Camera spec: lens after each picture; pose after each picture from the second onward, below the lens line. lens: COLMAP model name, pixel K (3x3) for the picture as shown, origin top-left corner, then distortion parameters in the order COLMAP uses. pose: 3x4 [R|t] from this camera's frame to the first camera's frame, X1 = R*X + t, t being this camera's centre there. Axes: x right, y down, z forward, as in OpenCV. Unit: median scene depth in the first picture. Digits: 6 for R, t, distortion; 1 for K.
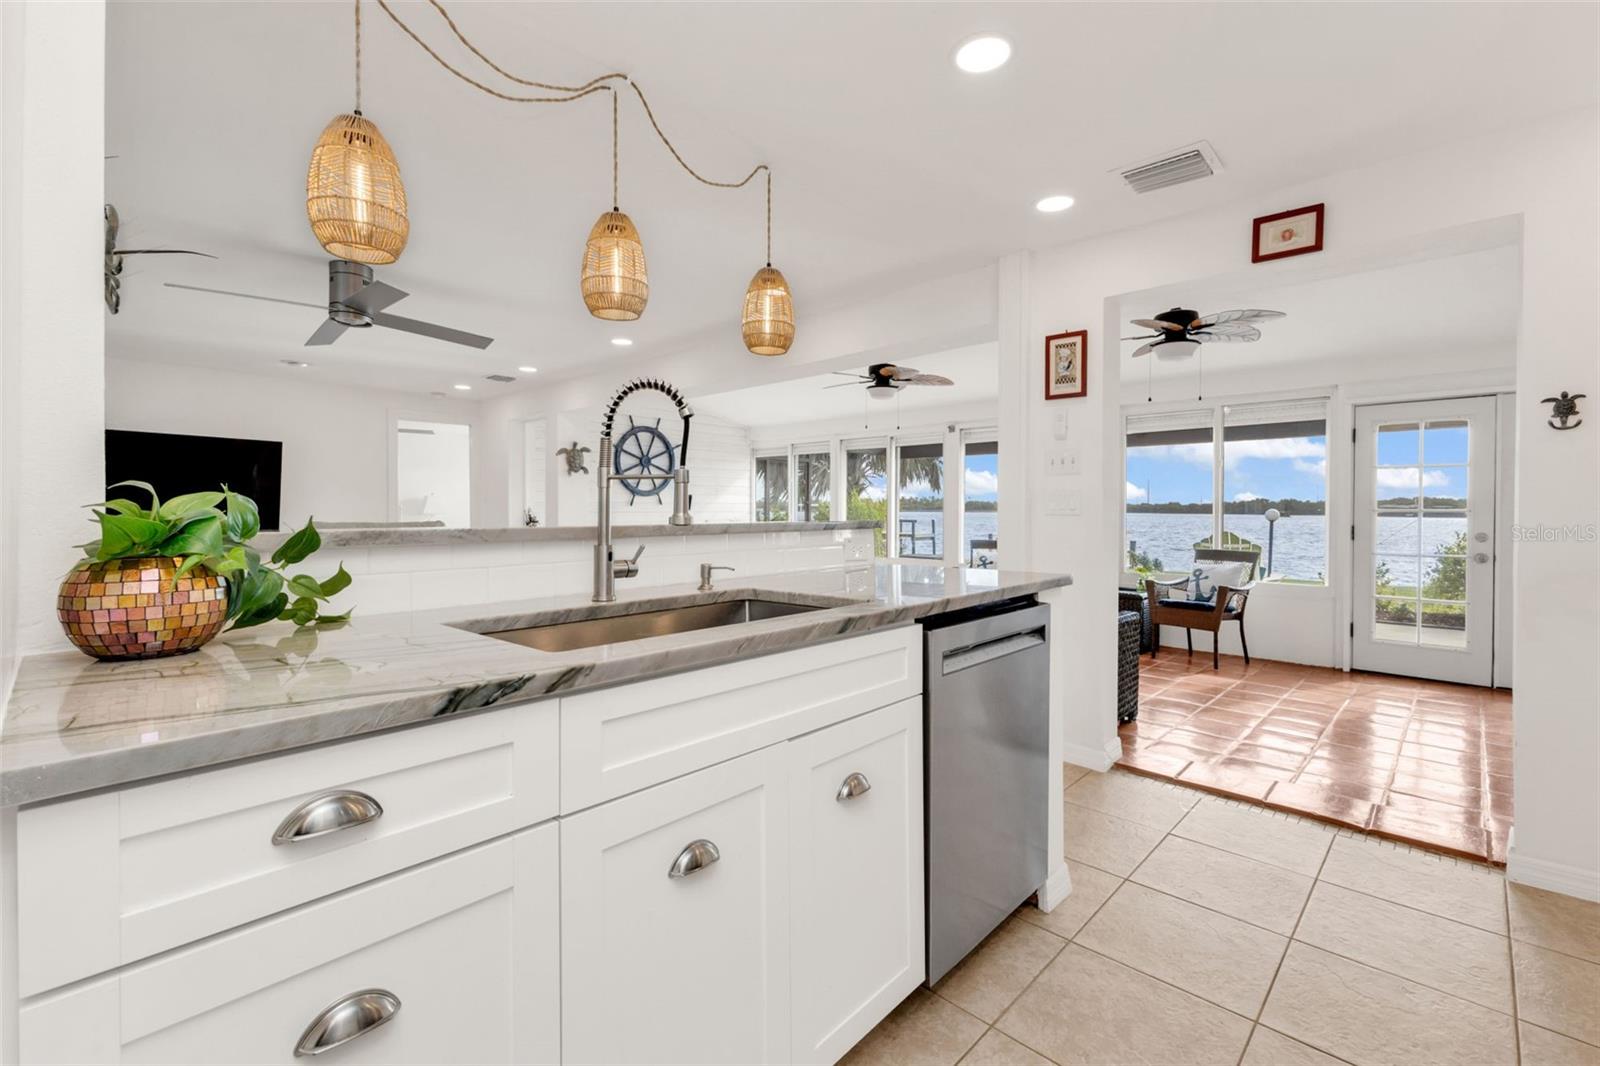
lens RADIAL K [[688.5, 0, 828.5], [0, 688.5, 513.3], [0, 0, 1]] dist [0.011370, -0.002351]
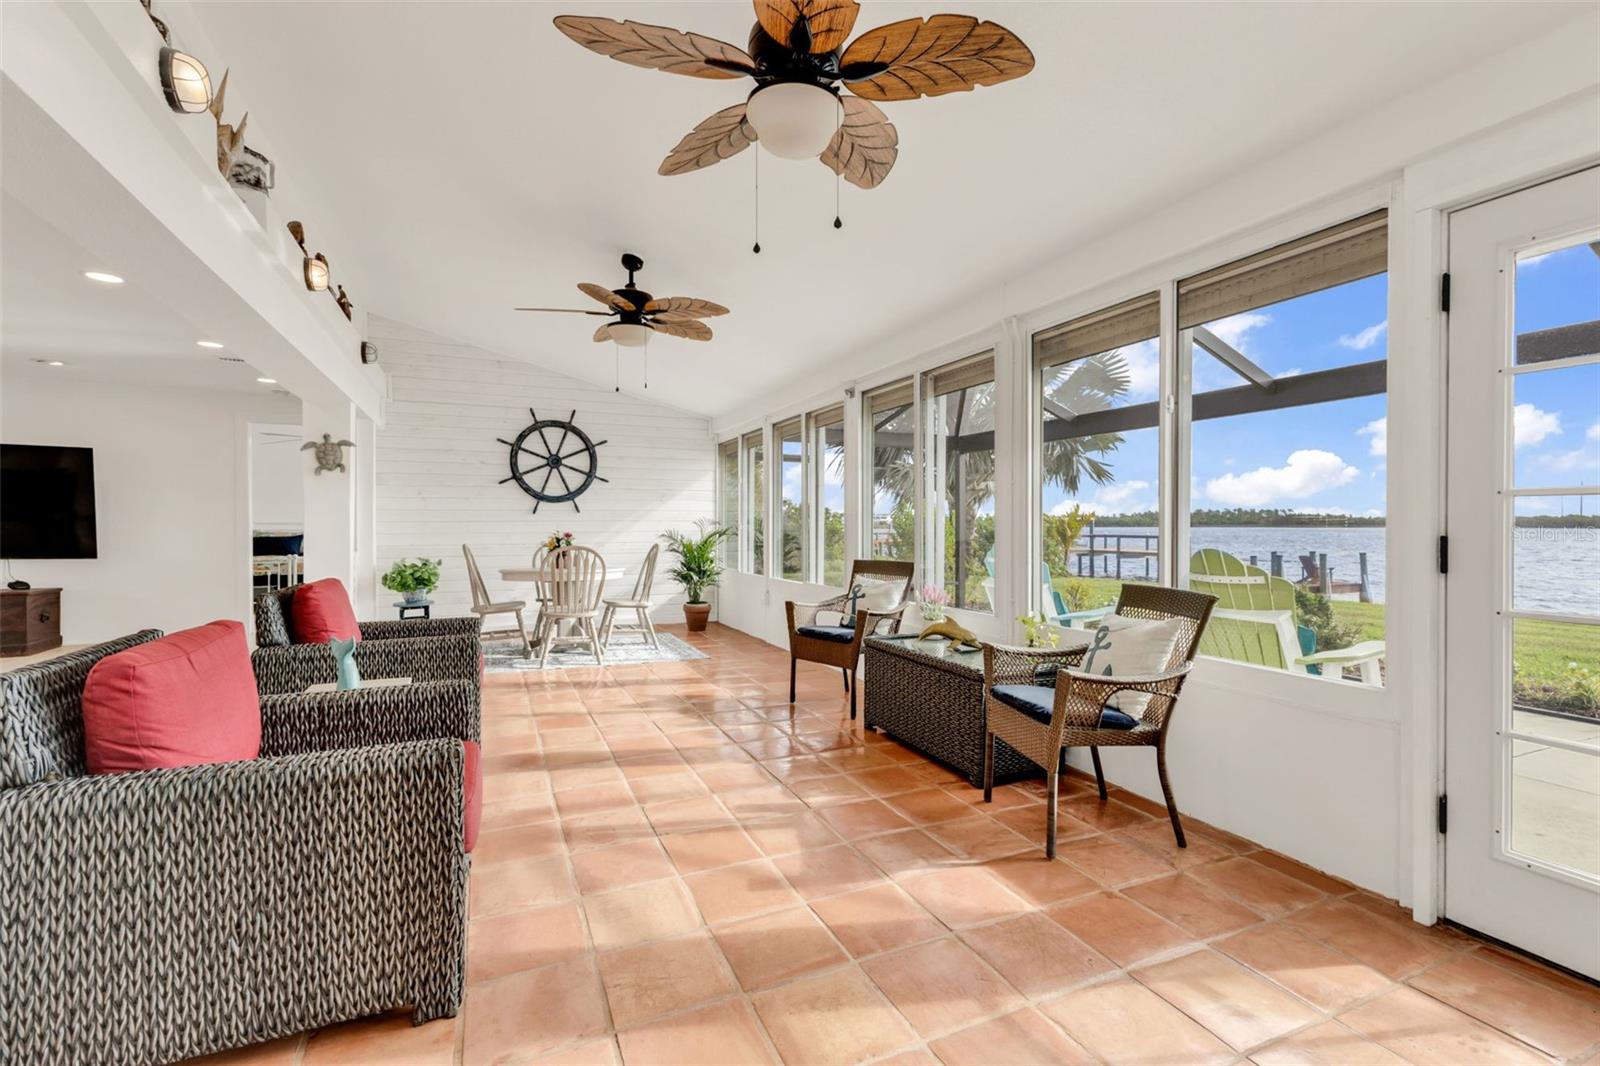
lens RADIAL K [[688.5, 0, 821.3], [0, 688.5, 541.6], [0, 0, 1]] dist [0.011370, -0.002351]
pose [[0.925686, 0.006474, -0.378238, 0.601300], [0.000353, 0.999838, 0.017976, 0.014388], [0.378293, -0.016774, 0.925534, 0.541230]]
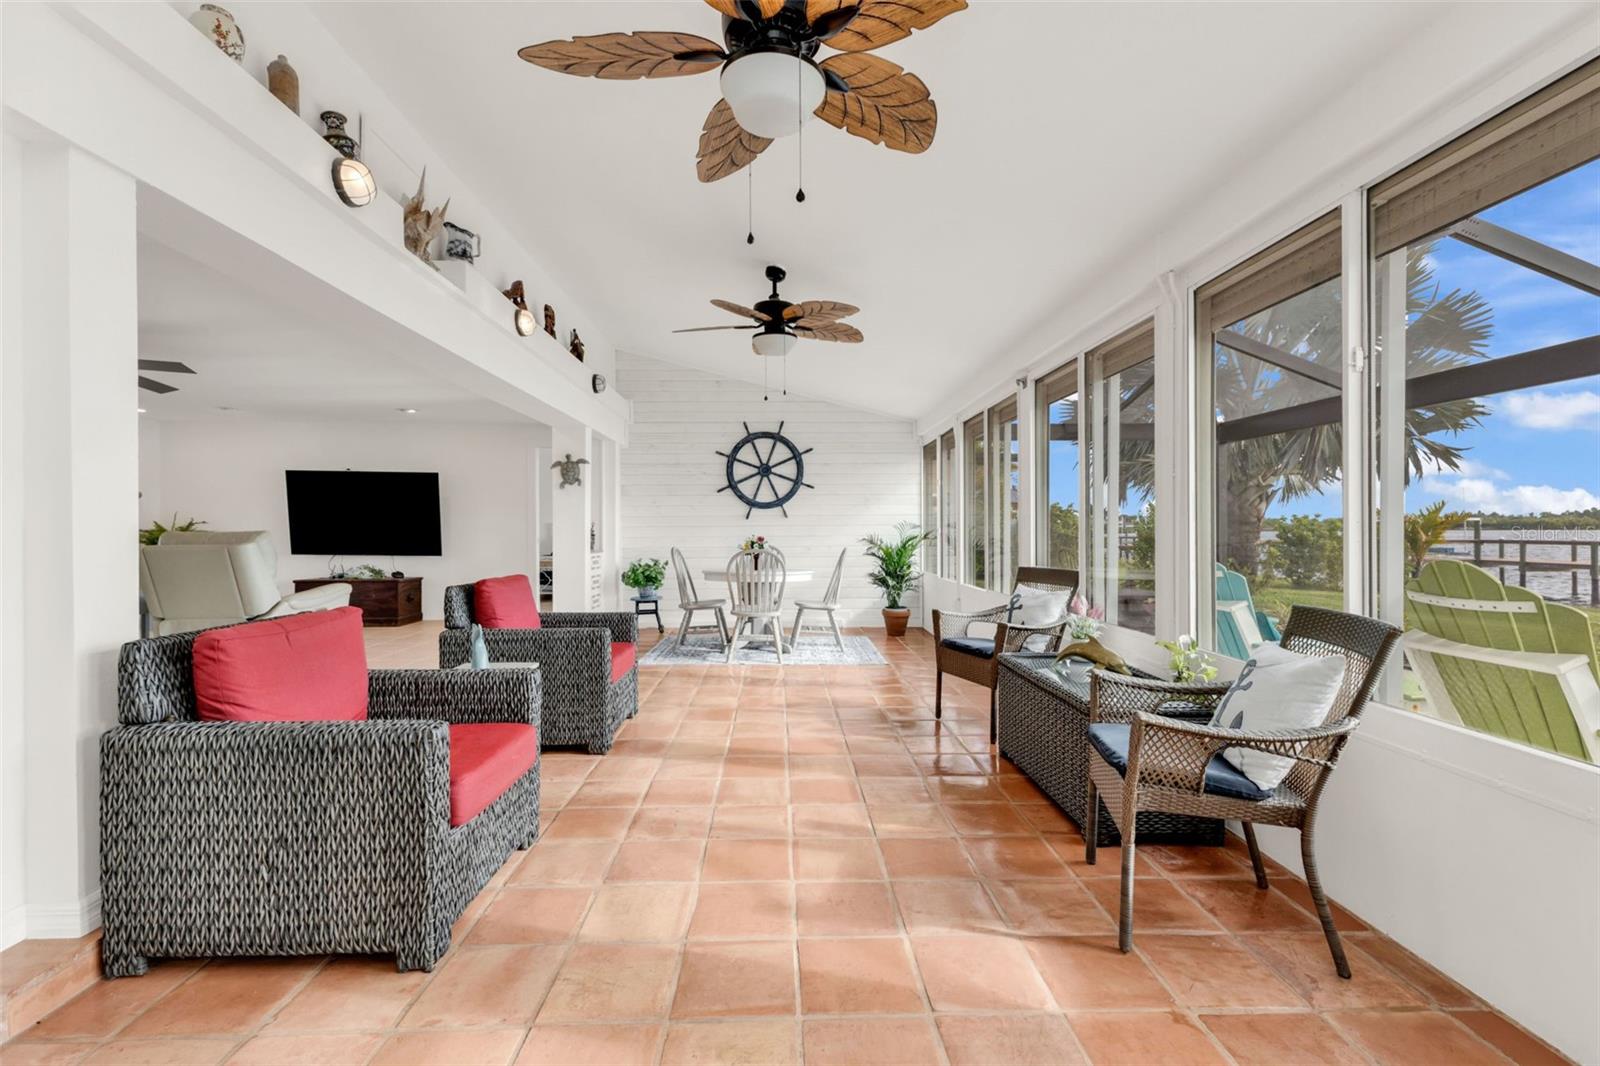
lens RADIAL K [[688.5, 0, 828.7], [0, 688.5, 539.8], [0, 0, 1]] dist [0.011370, -0.002351]
pose [[0.712635, 0.005312, -0.701515, 0.720567], [0.001514, 0.999957, 0.009111, 0.014848], [0.701533, -0.007555, 0.712597, 0.663597]]
